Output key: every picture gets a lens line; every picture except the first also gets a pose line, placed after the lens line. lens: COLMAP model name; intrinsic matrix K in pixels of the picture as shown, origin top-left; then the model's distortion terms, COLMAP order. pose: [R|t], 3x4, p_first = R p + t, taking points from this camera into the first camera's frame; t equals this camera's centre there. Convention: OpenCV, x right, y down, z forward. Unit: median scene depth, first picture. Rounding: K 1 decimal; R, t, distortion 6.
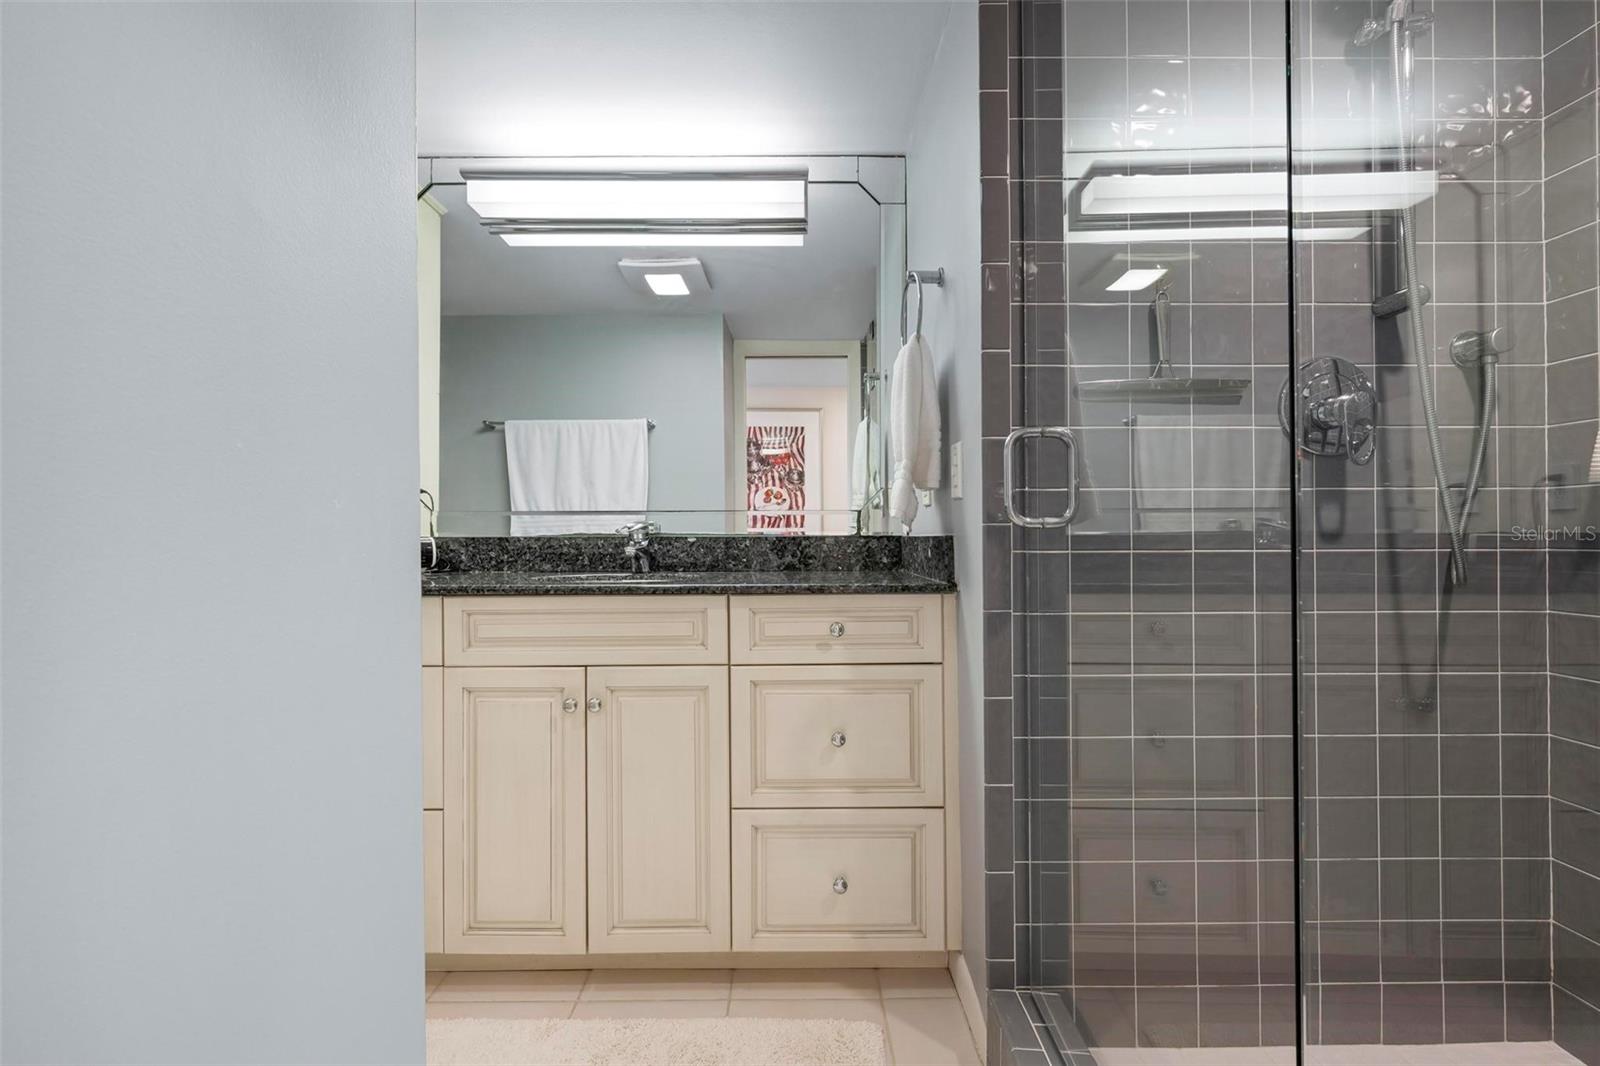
lens RADIAL K [[694.4, 0, 800.0], [0, 694.4, 533.0], [0, 0, 1]] dist [0.000072, -0.000013]
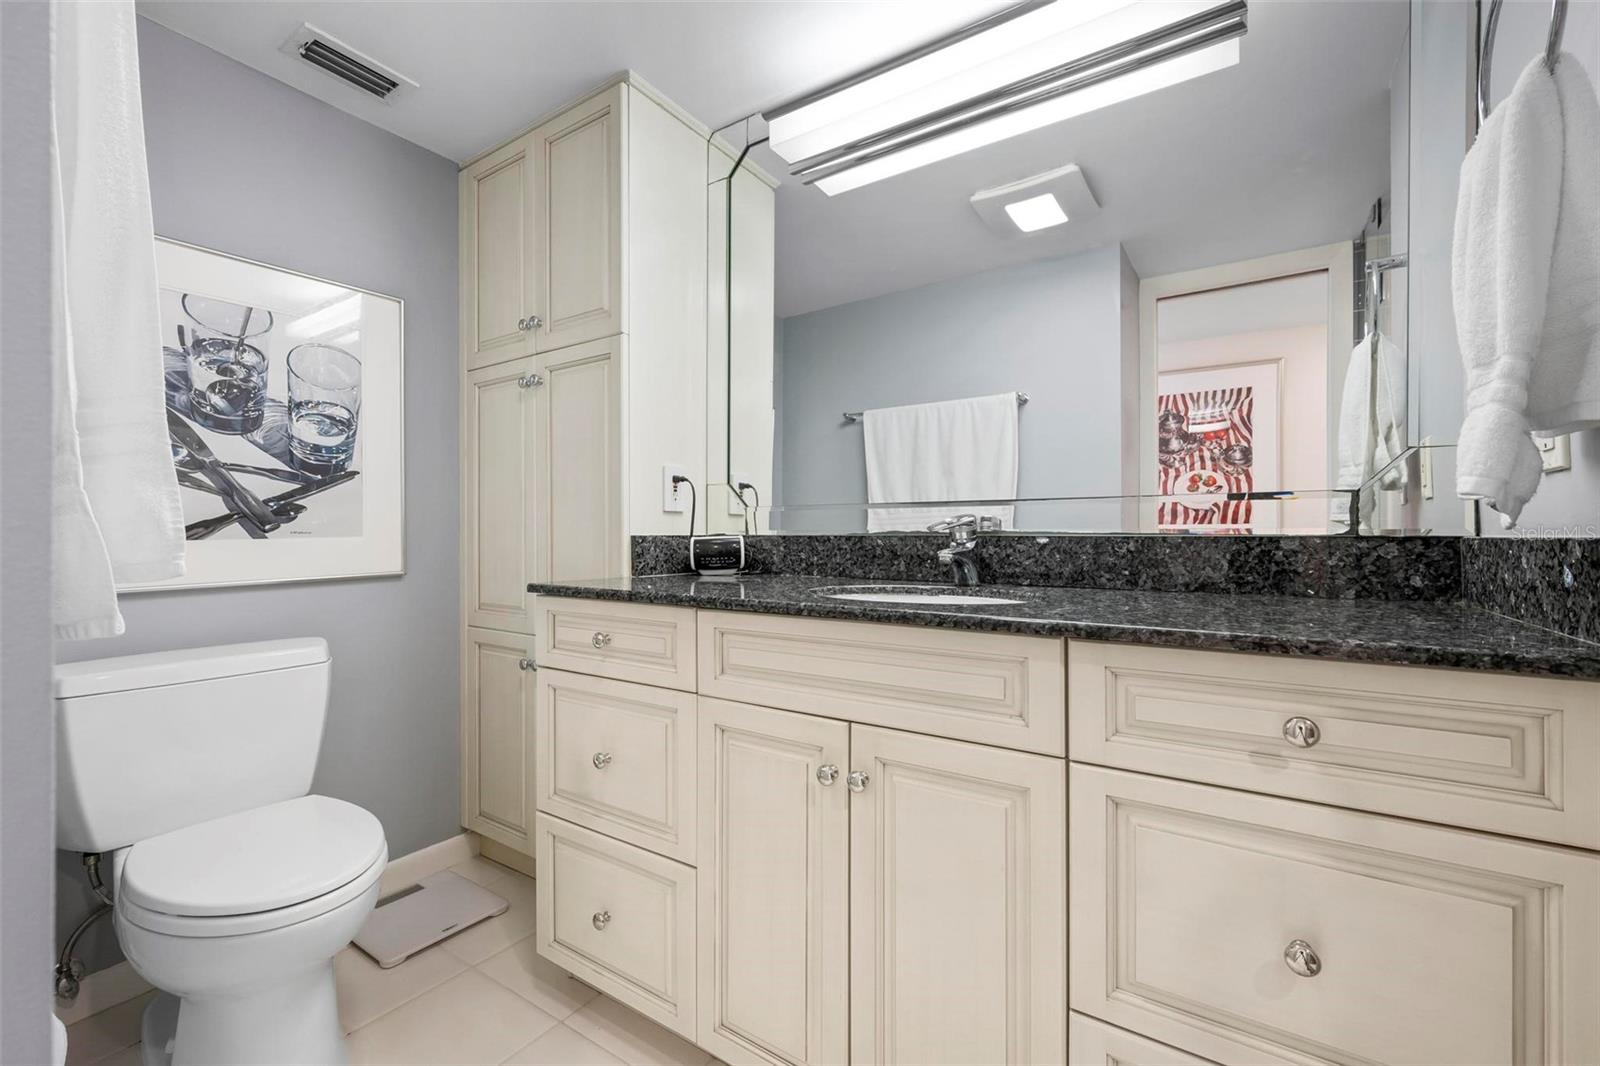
lens RADIAL K [[662.8, 0, 799.5], [0, 662.8, 538.3], [0, 0, 1]] dist [-0.000318, -0.000240]
pose [[0.824730, 0.006846, -0.565485, 0.017401], [-0.000417, 0.999934, 0.011497, -0.000027], [0.565527, -0.009247, 0.824678, 0.293094]]
